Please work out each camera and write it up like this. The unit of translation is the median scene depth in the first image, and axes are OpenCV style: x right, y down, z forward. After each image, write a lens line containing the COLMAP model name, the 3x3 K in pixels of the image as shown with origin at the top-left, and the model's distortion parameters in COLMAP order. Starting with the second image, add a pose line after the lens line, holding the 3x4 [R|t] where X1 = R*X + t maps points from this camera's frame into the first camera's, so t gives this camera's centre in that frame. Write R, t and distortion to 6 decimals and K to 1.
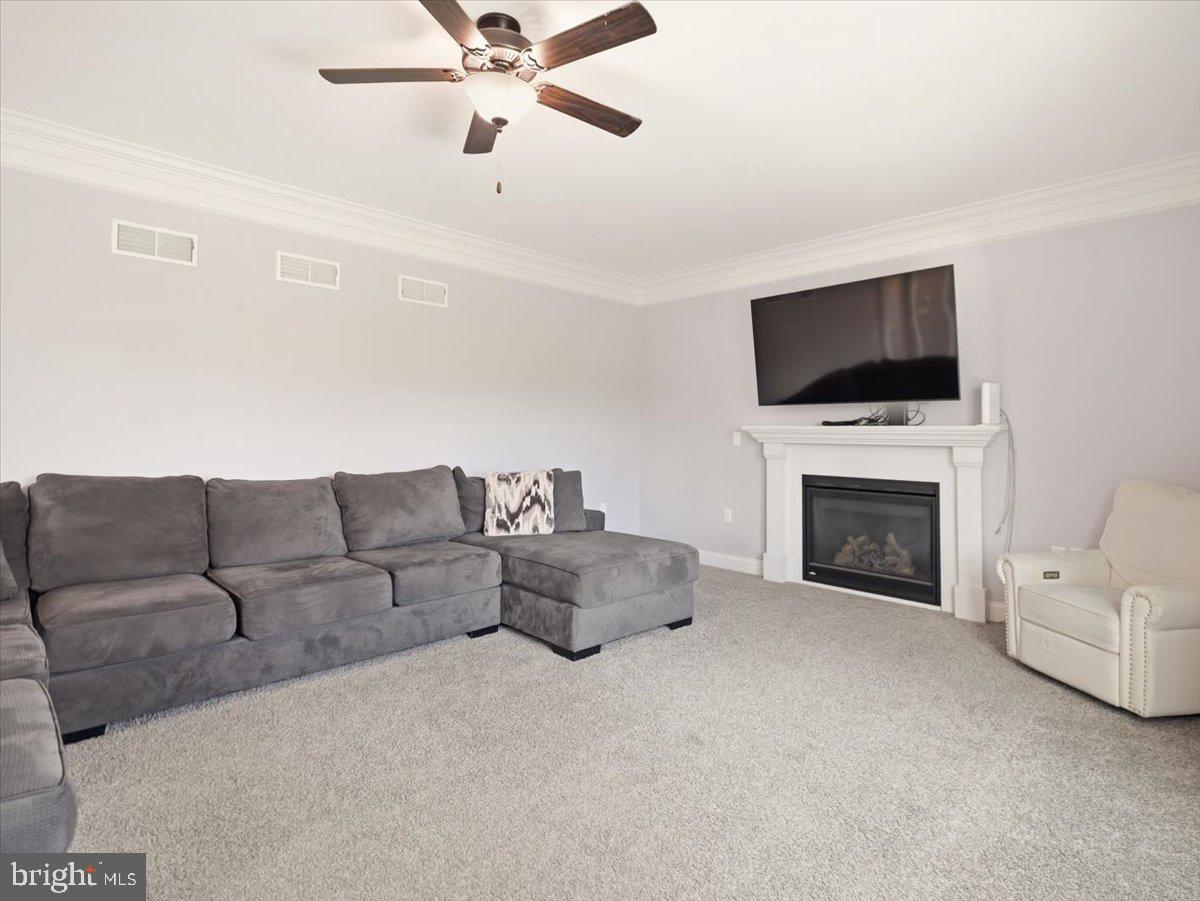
lens RADIAL K [[598.3, 0, 587.2], [0, 598.3, 446.9], [0, 0, 1]] dist [0.002125, 0.000464]
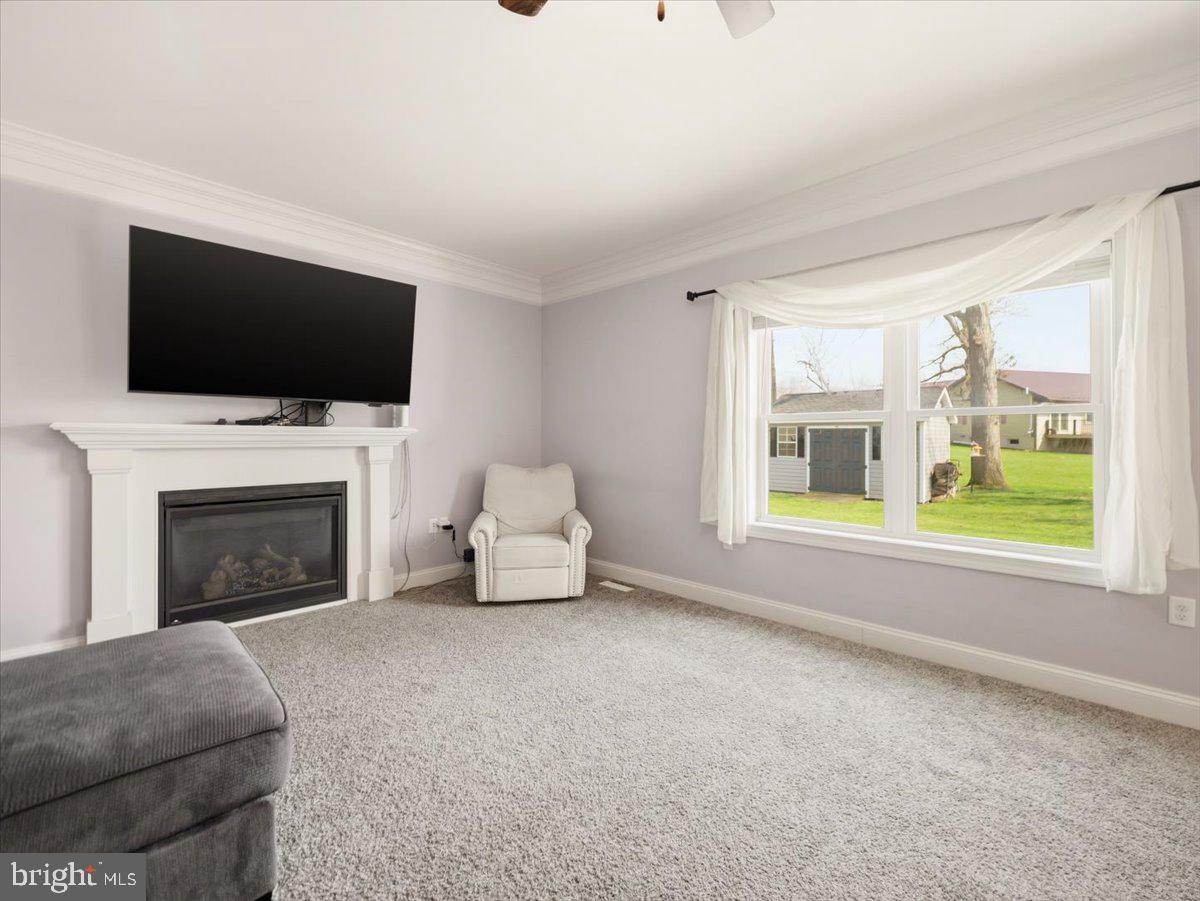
lens RADIAL K [[532.4, 0, 600.0], [0, 532.4, 450.5], [0, 0, 1]] dist [-0.001770, -0.000347]
pose [[-0.051827, -0.035745, 0.998016, -0.354114], [0.021492, 0.999088, 0.036899, -0.018602], [-0.998425, 0.023362, -0.051011, 0.588471]]
